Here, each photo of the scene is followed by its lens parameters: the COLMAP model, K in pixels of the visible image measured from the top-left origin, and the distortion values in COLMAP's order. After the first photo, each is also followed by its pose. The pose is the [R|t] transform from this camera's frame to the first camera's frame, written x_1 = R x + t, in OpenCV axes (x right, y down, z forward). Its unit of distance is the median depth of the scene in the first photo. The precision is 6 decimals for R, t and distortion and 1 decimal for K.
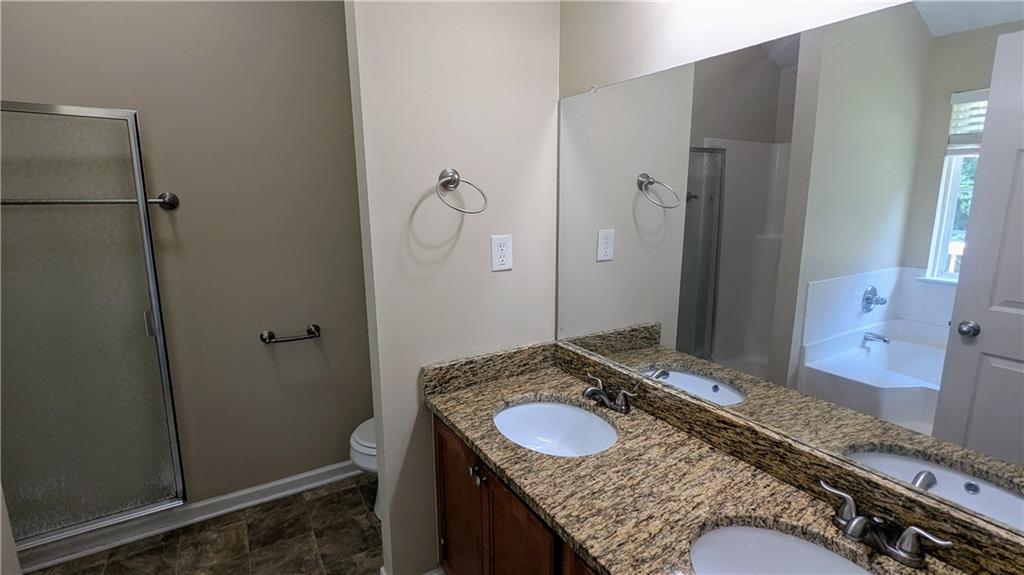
lens RADIAL K [[475.6, 0, 512.5], [0, 475.6, 284.7], [0, 0, 1]] dist [-0.004784, 0.002648]
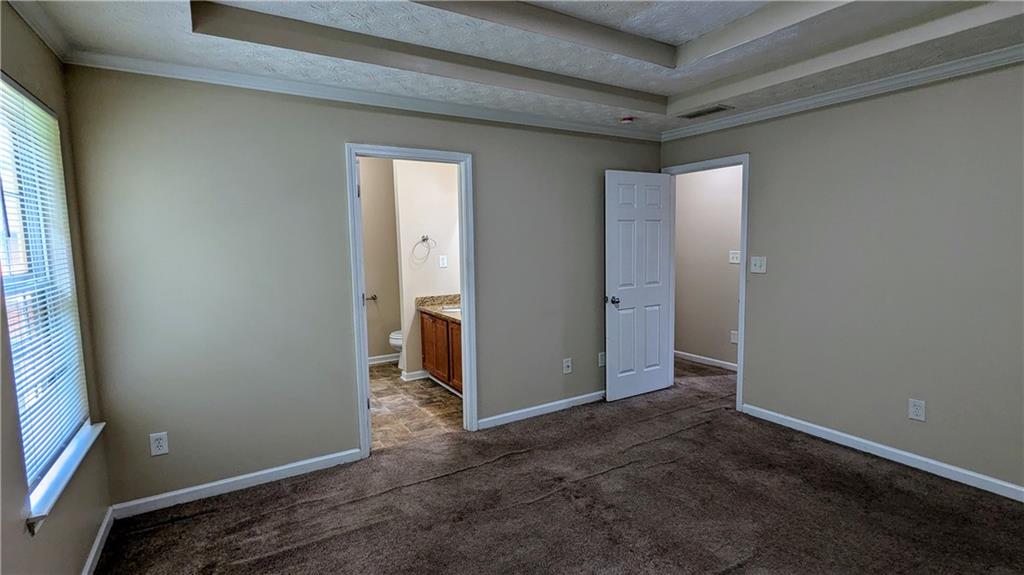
lens RADIAL K [[475.6, 0, 511.6], [0, 475.6, 288.0], [0, 0, 1]] dist [-0.004784, 0.002648]
pose [[0.999892, -0.011689, -0.008955, 0.473480], [0.010979, 0.997080, -0.075575, 0.361633], [0.009812, 0.075468, 0.997100, -2.162525]]
